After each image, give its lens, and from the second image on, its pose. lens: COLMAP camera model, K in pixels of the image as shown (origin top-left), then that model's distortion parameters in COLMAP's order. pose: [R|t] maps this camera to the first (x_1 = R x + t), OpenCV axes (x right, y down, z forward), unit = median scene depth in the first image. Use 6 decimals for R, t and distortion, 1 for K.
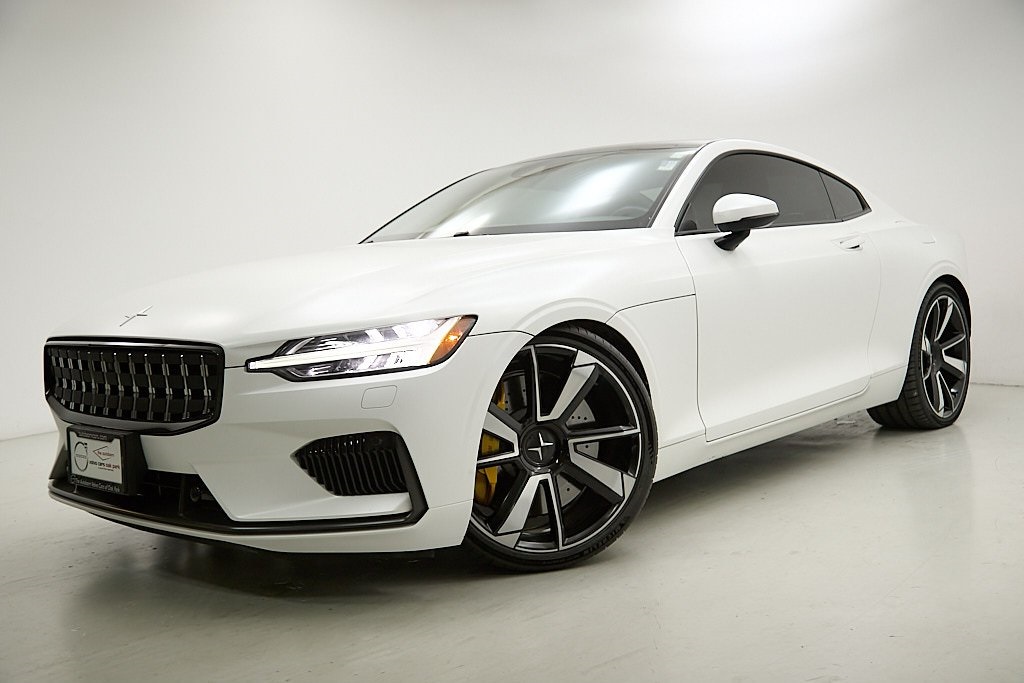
lens RADIAL K [[1086.2, 0, 514.9], [0, 1086.2, 349.4], [0, 0, 1]] dist [0.063685, 0.000000]
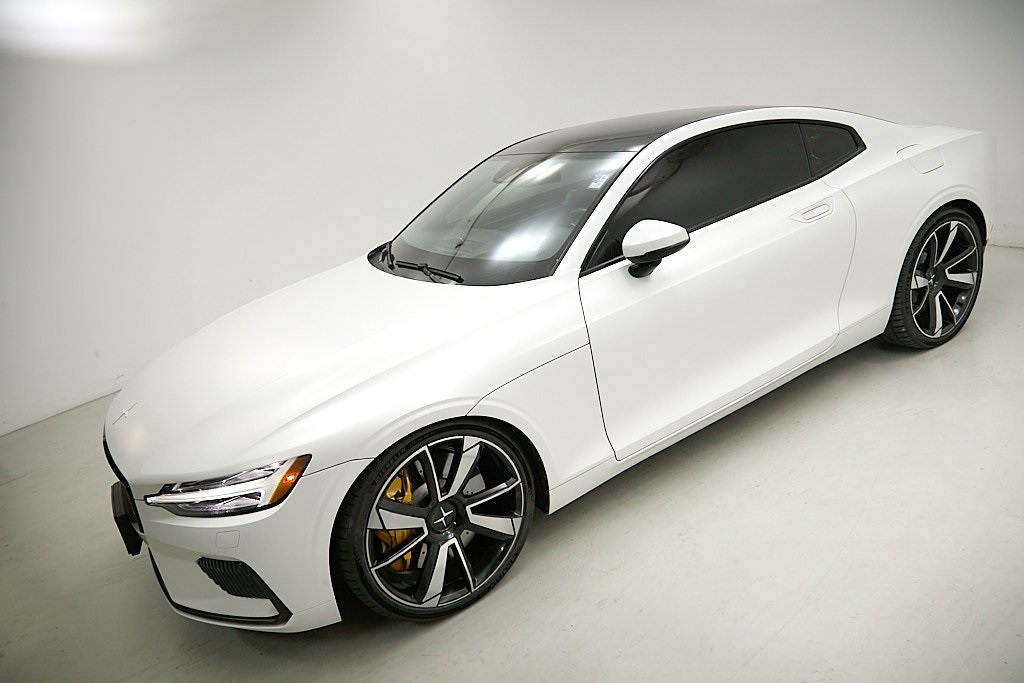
lens RADIAL K [[722.7, 0, 504.1], [0, 722.7, 347.7], [0, 0, 1]] dist [-0.005271, -0.000027]
pose [[0.944523, -0.023228, -0.327622, 0.369115], [0.121317, 0.951629, 0.282283, -0.297379], [0.305218, -0.306369, 0.901654, 0.391556]]
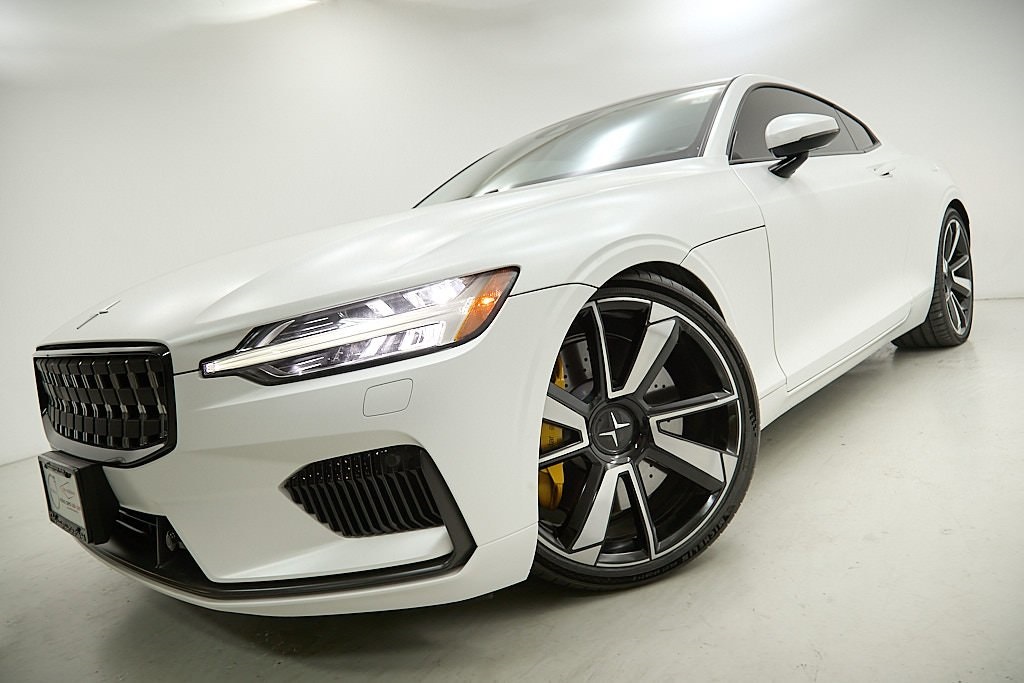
lens RADIAL K [[722.7, 0, 514.5], [0, 722.7, 344.3], [0, 0, 1]] dist [-0.005271, -0.000027]
pose [[0.994532, -0.096911, -0.038909, -0.021816], [0.098512, 0.994266, 0.041596, -0.000348], [0.034655, -0.045201, 0.998377, 0.483312]]
